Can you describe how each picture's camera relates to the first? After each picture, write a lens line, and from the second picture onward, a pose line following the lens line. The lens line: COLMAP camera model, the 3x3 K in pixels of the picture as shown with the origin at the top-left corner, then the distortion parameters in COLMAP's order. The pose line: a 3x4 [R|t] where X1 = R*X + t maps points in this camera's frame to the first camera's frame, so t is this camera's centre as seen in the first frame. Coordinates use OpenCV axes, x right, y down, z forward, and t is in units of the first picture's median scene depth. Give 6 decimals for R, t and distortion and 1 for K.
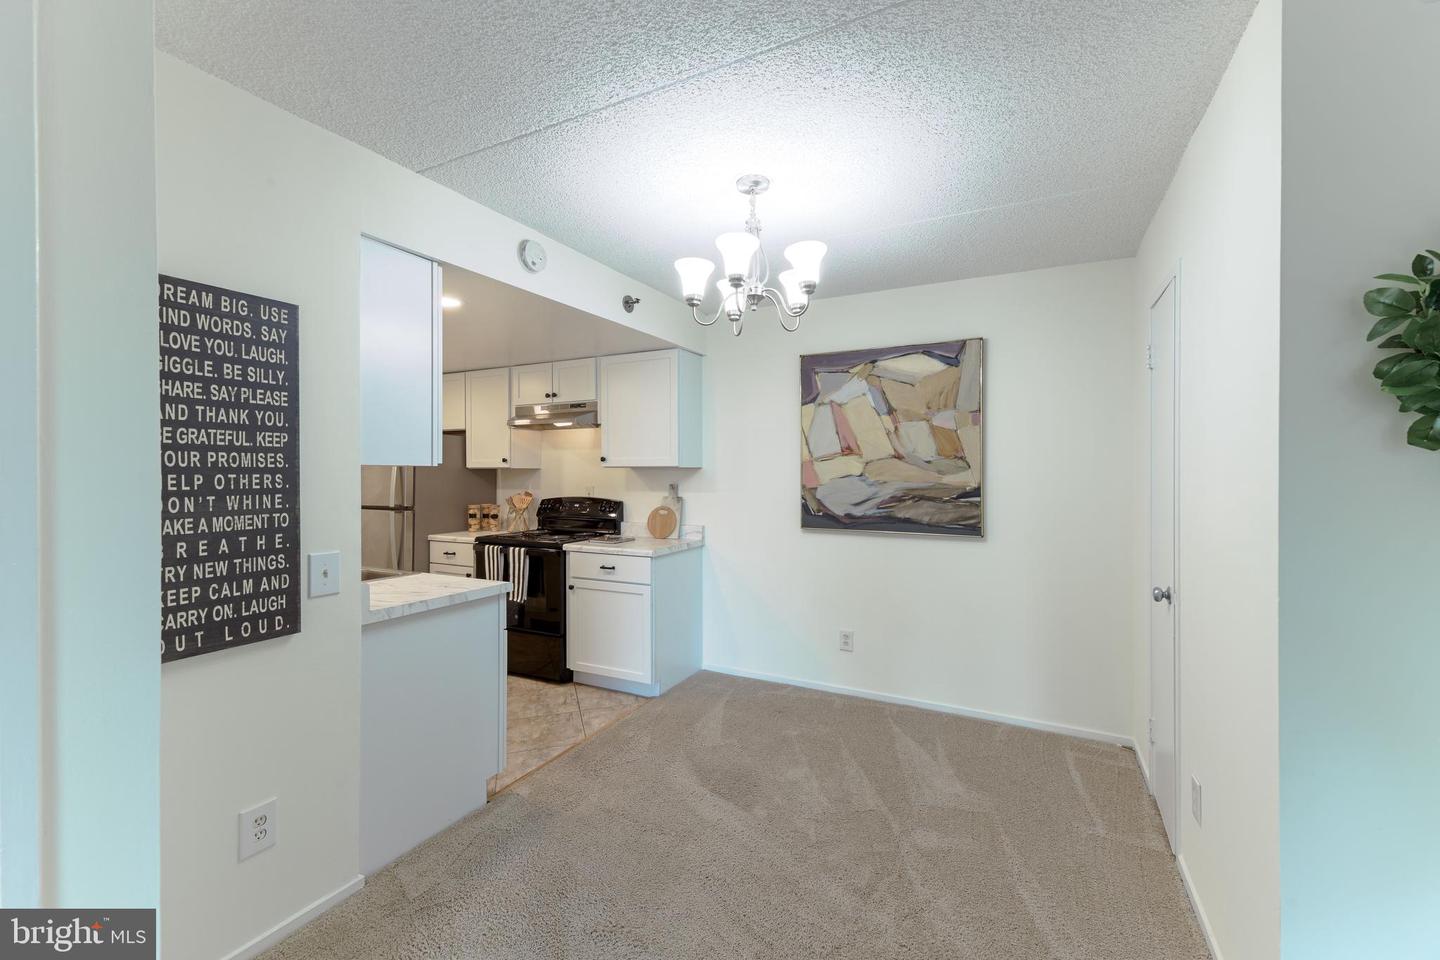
lens RADIAL K [[595.8, 0, 740.2], [0, 595.8, 474.7], [0, 0, 1]] dist [0.010703, -0.000974]
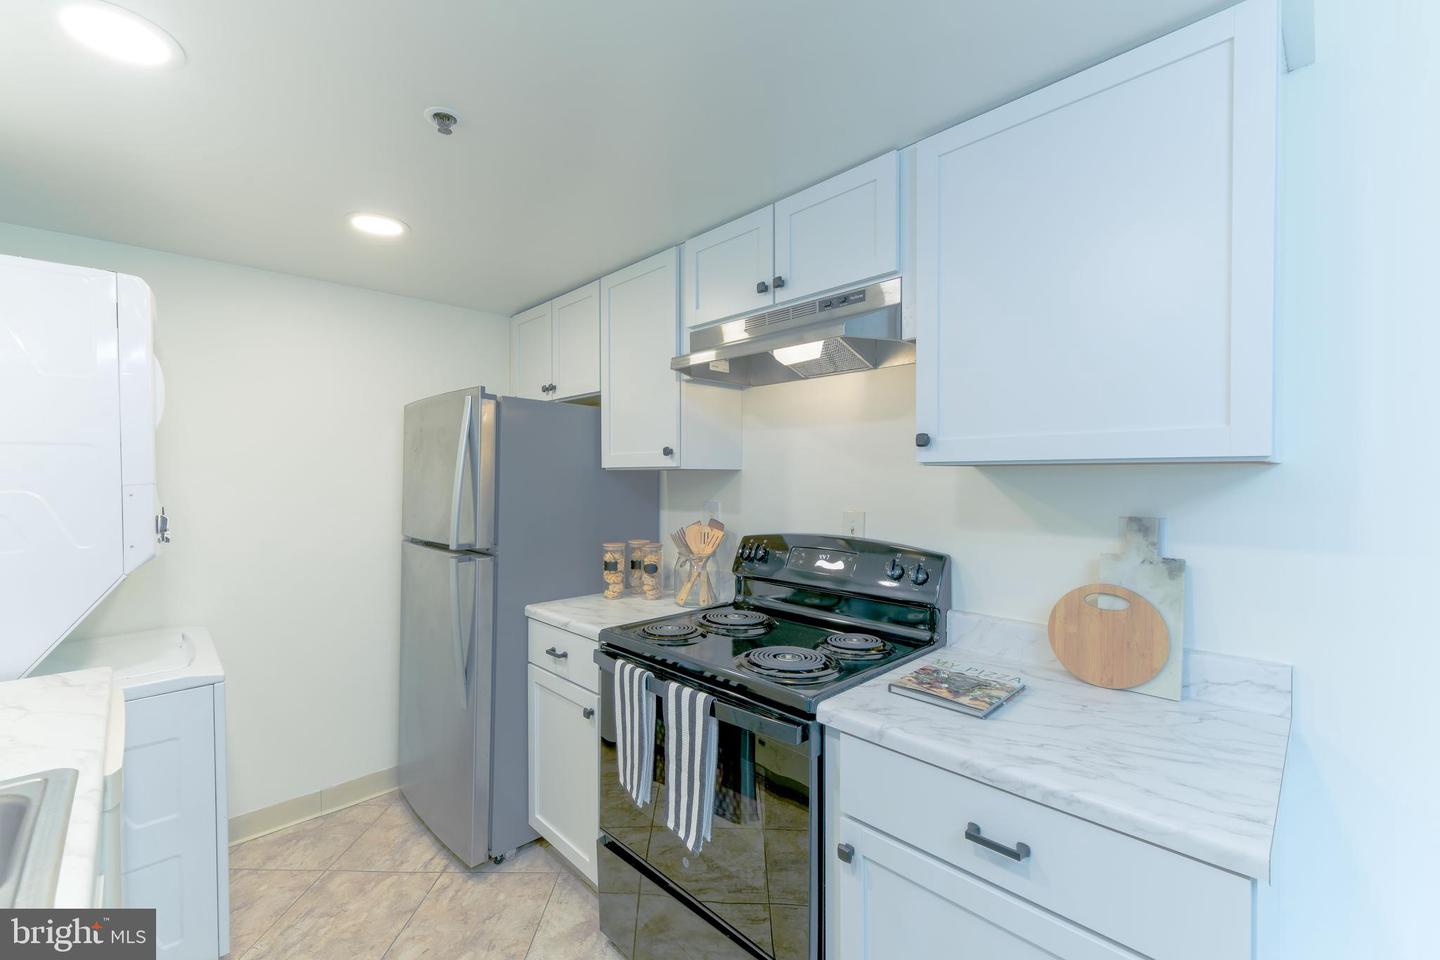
lens RADIAL K [[595.8, 0, 703.3], [0, 595.8, 481.3], [0, 0, 1]] dist [0.010703, -0.000974]
pose [[0.934360, 0.004402, -0.356304, -0.284509], [-0.003820, 0.999990, 0.002339, -0.003746], [0.356311, -0.000824, 0.934367, 0.802596]]
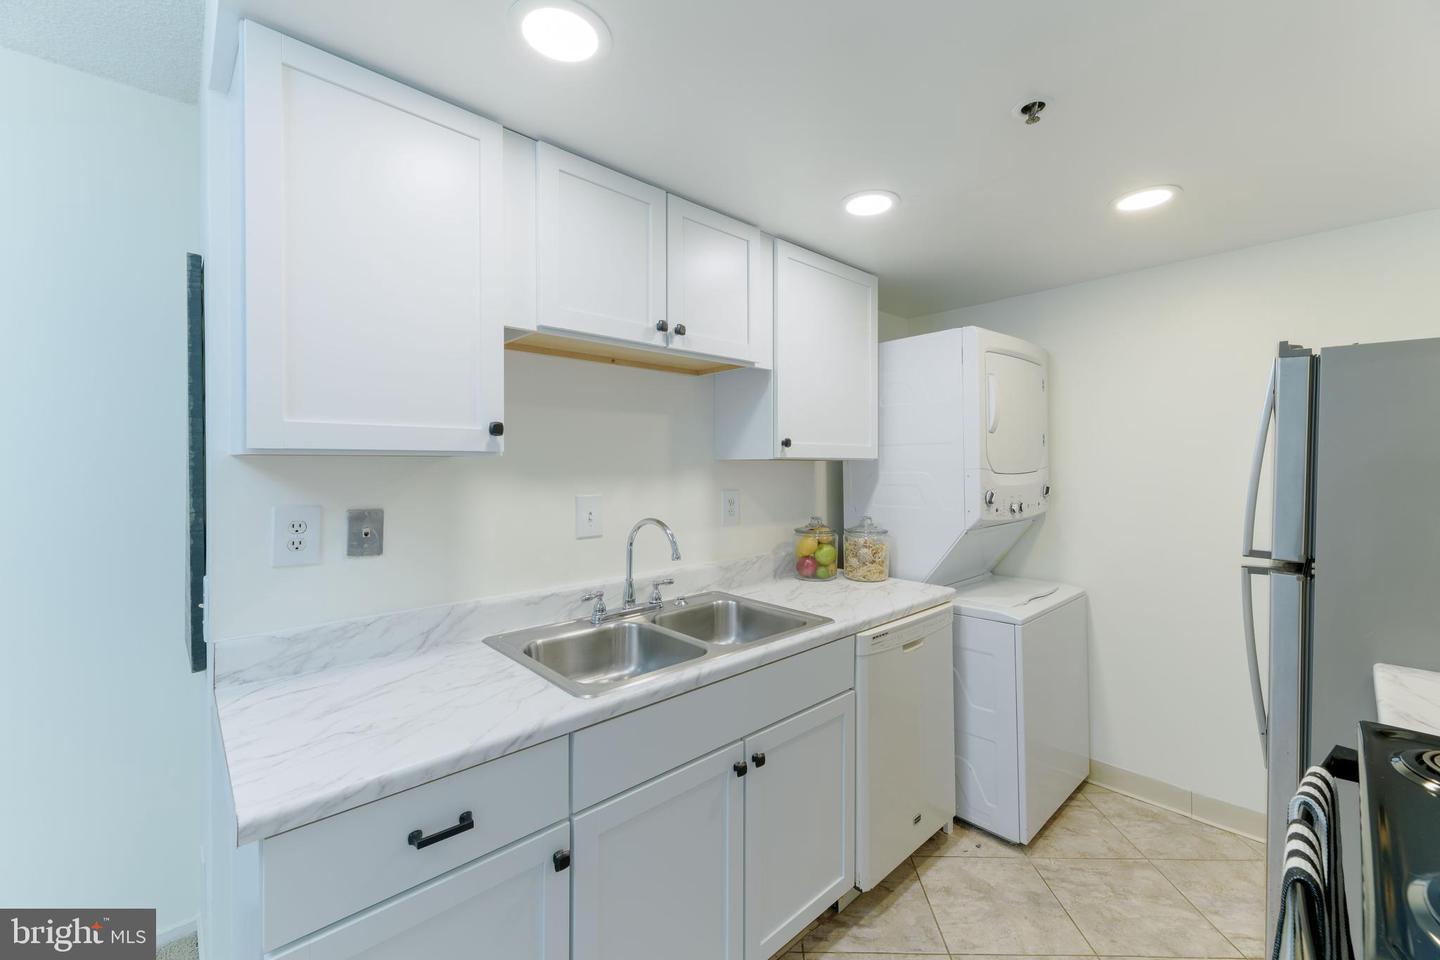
lens RADIAL K [[595.8, 0, 745.2], [0, 595.8, 463.8], [0, 0, 1]] dist [0.010703, -0.000974]
pose [[-0.347498, 0.002946, -0.937676, -0.141001], [-0.003837, 0.999982, 0.004564, -0.006306], [0.937673, 0.005184, -0.347480, 1.078447]]
